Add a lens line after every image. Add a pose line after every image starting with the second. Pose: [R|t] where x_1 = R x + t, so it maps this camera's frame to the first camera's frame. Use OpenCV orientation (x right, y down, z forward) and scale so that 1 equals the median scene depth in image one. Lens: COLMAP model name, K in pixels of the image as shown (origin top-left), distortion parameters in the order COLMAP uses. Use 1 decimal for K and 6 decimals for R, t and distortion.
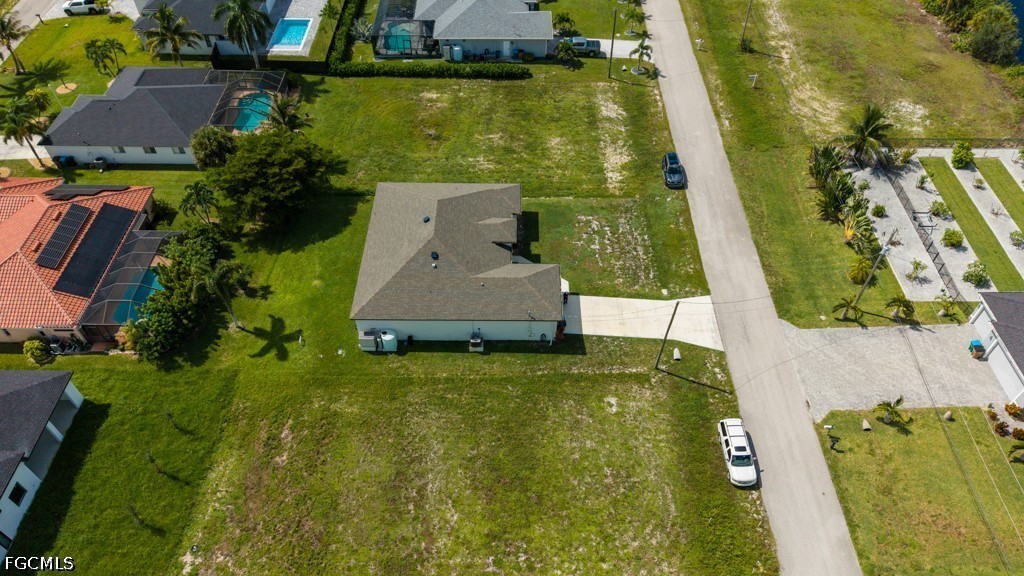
lens RADIAL K [[694.5, 0, 510.0], [0, 694.5, 287.3], [0, 0, 1]] dist [0.094552, -0.106116]
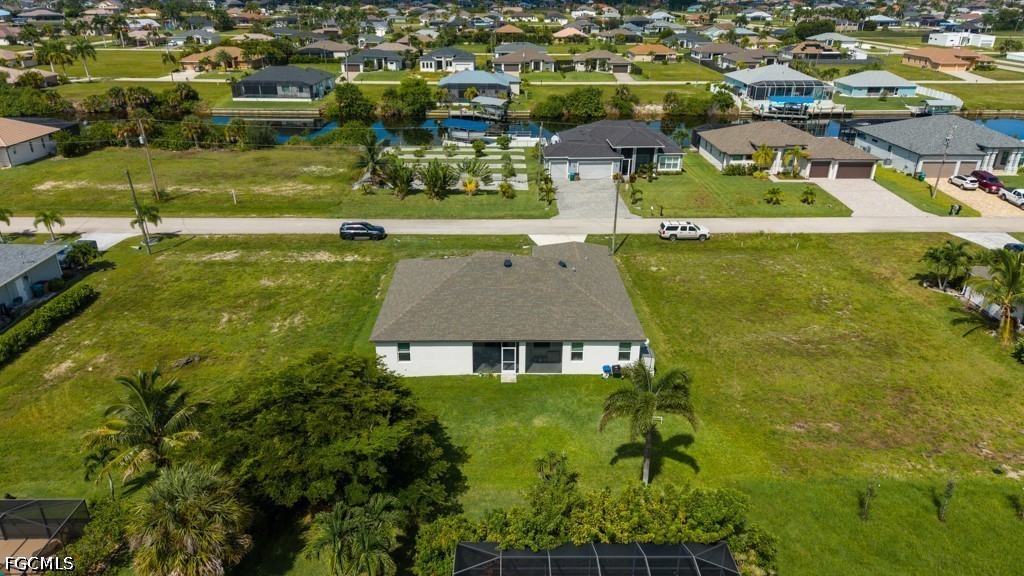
lens RADIAL K [[694.5, 0, 510.0], [0, 694.5, 287.3], [0, 0, 1]] dist [0.094552, -0.106116]
pose [[-0.022375, -0.393290, 0.919142, -0.792356], [0.739160, 0.612530, 0.280088, -0.273533], [-0.673158, 0.685660, 0.276998, 0.742037]]
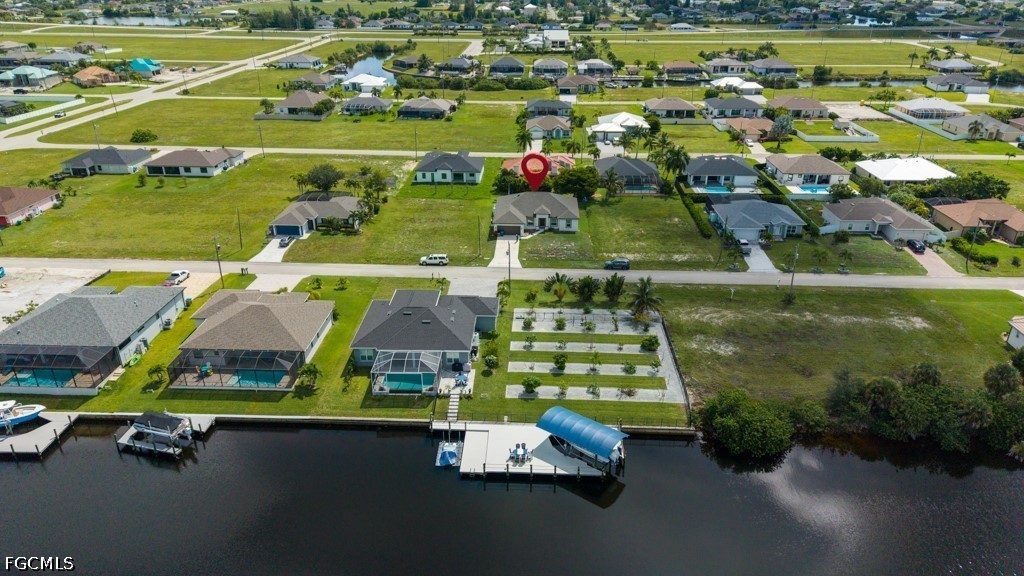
lens RADIAL K [[694.5, 0, 510.0], [0, 694.5, 287.3], [0, 0, 1]] dist [0.094552, -0.106116]
pose [[-0.035214, 0.412837, -0.910124, 2.056476], [-0.742619, 0.598626, 0.300273, -0.510945], [0.668787, 0.686450, 0.285500, 0.440593]]
